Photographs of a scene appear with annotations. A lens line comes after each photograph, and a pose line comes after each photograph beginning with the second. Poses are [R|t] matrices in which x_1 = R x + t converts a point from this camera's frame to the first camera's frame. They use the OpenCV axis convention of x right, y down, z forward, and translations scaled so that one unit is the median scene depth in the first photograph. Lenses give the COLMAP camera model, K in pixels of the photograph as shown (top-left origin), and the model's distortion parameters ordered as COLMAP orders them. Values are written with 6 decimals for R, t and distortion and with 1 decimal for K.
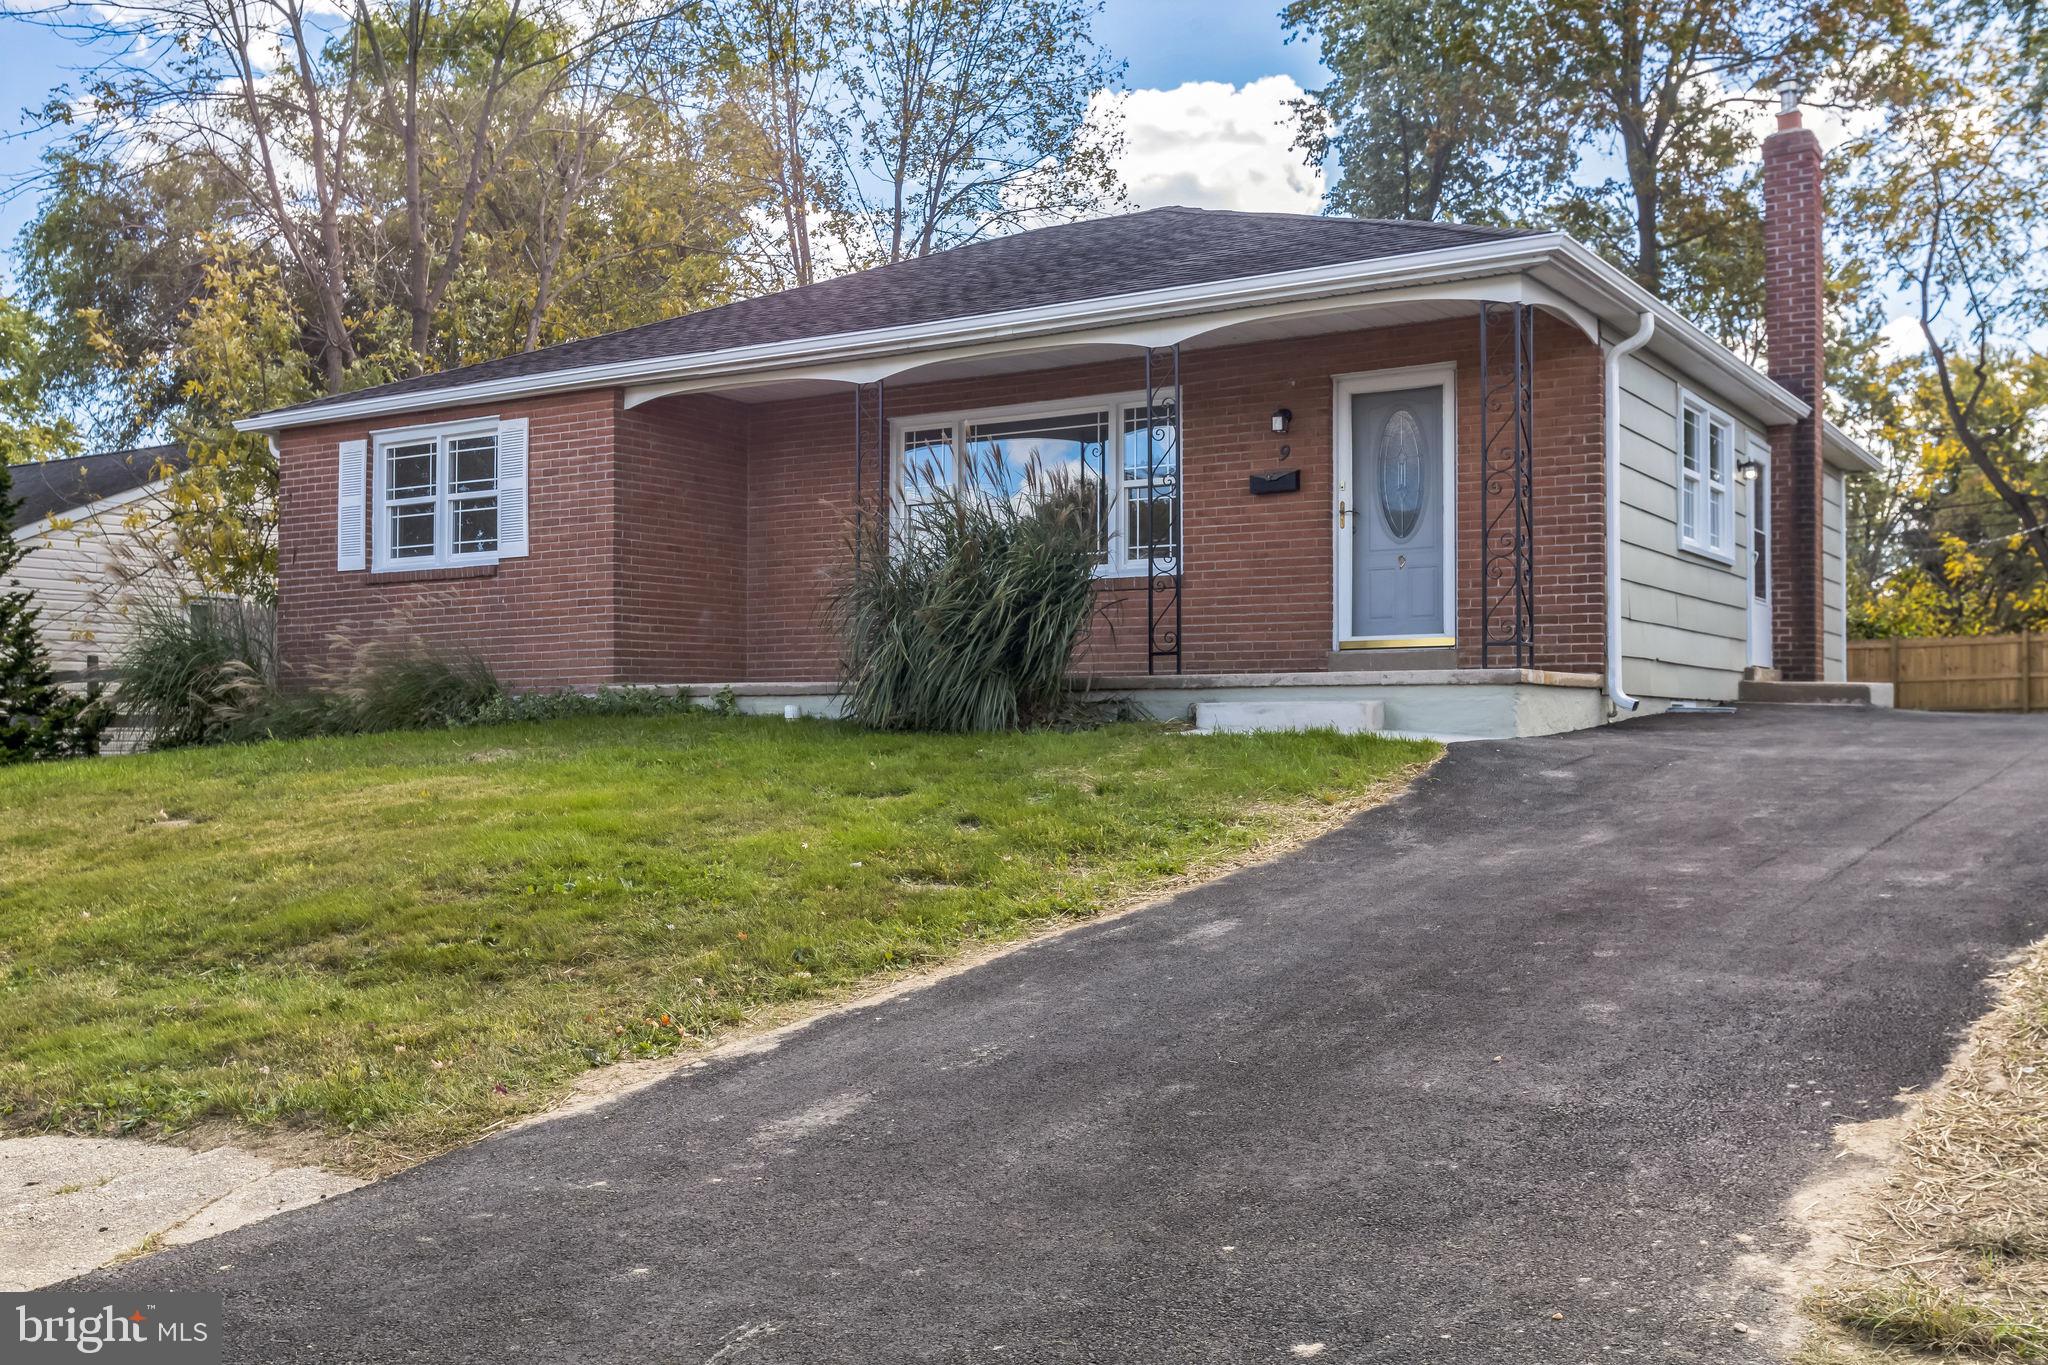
lens RADIAL K [[2007.2, 0, 1024.0], [0, 2007.2, 682.5], [0, 0, 1]] dist [0.004283, 0.002262]
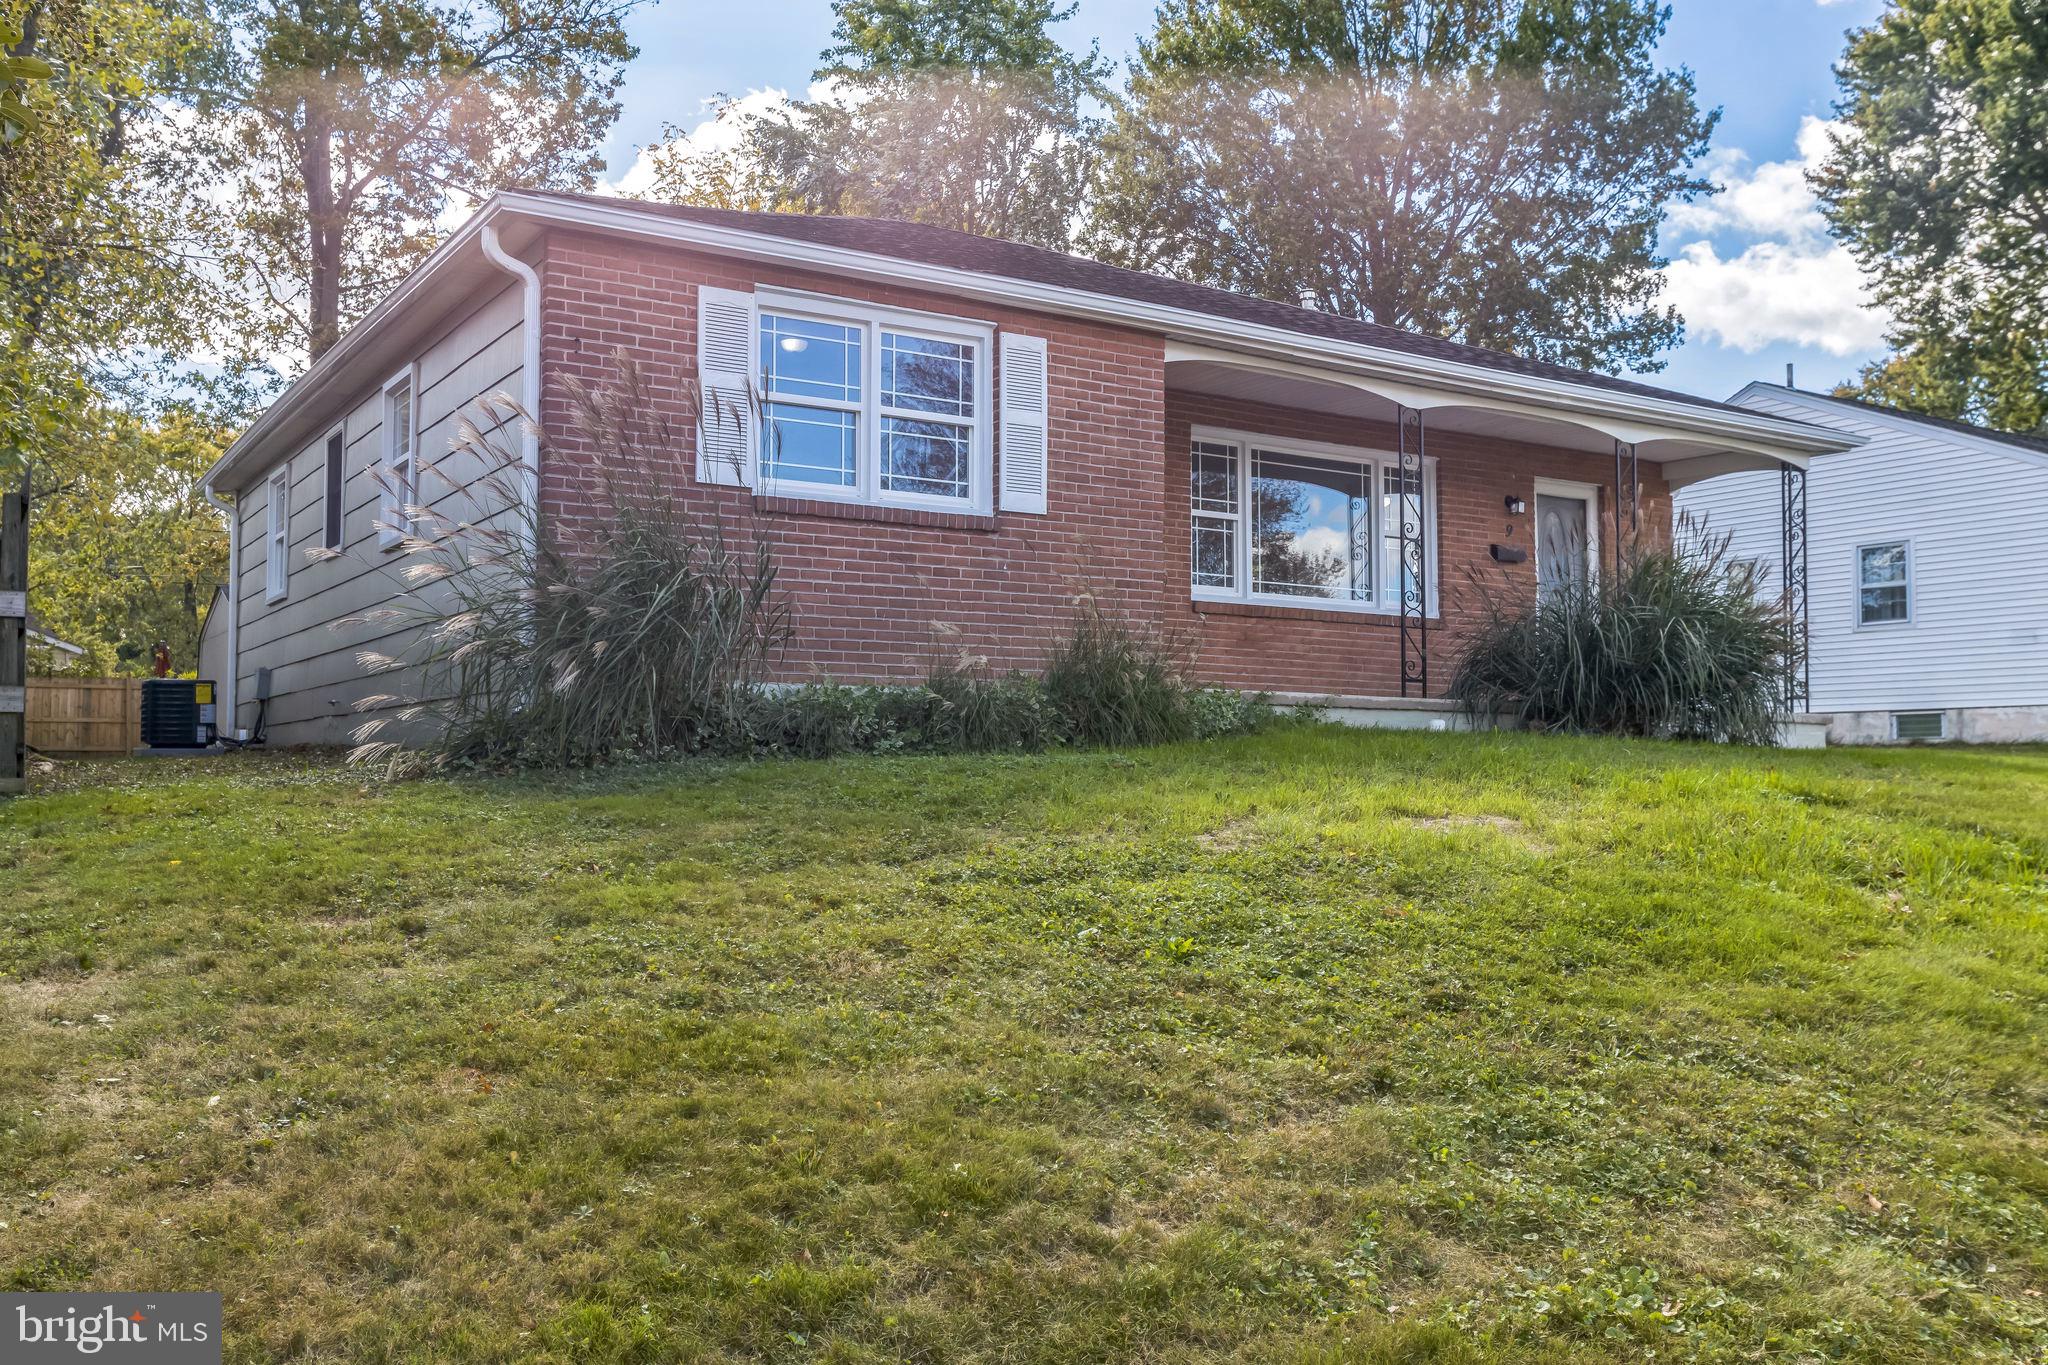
lens RADIAL K [[1747.7, 0, 1023.2], [0, 1747.7, 717.3], [0, 0, 1]] dist [0.000635, 0.002640]
pose [[0.412023, 0.031564, 0.910627, -0.966528], [-0.031046, 0.999306, -0.020591, 0.033962], [-0.910645, -0.019787, 0.412717, 0.803266]]
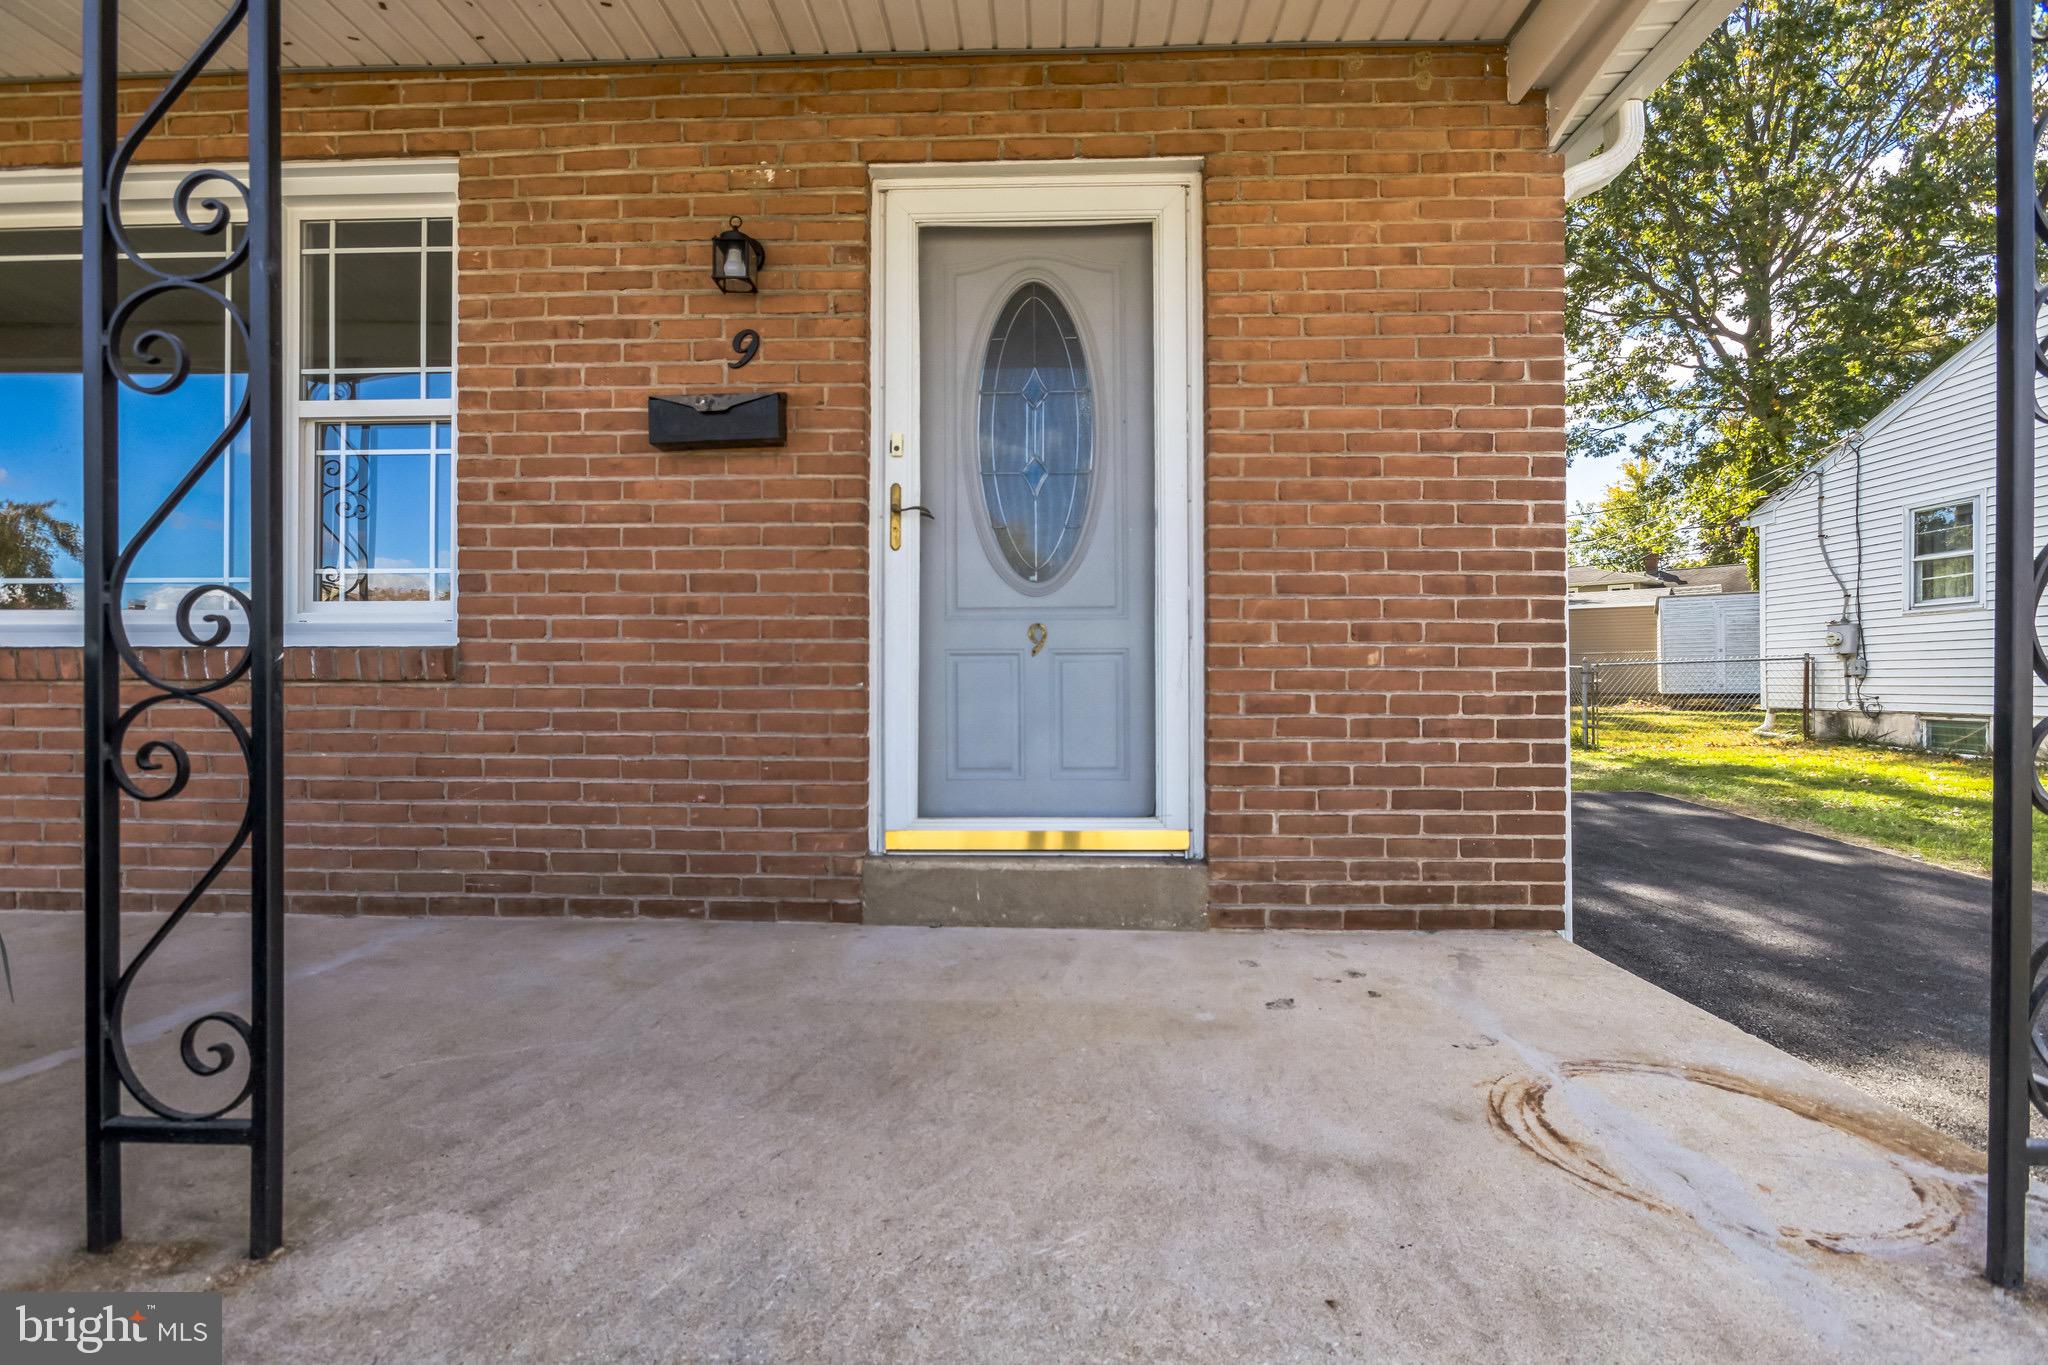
lens RADIAL K [[858.5, 0, 1024.0], [0, 858.5, 682.5], [0, 0, 1]] dist [-0.047139, -0.000015]
pose [[0.854700, -0.003721, 0.519110, 0.088686], [-0.013945, 0.999449, 0.030125, -0.053872], [-0.518936, -0.032987, 0.854177, 0.811010]]
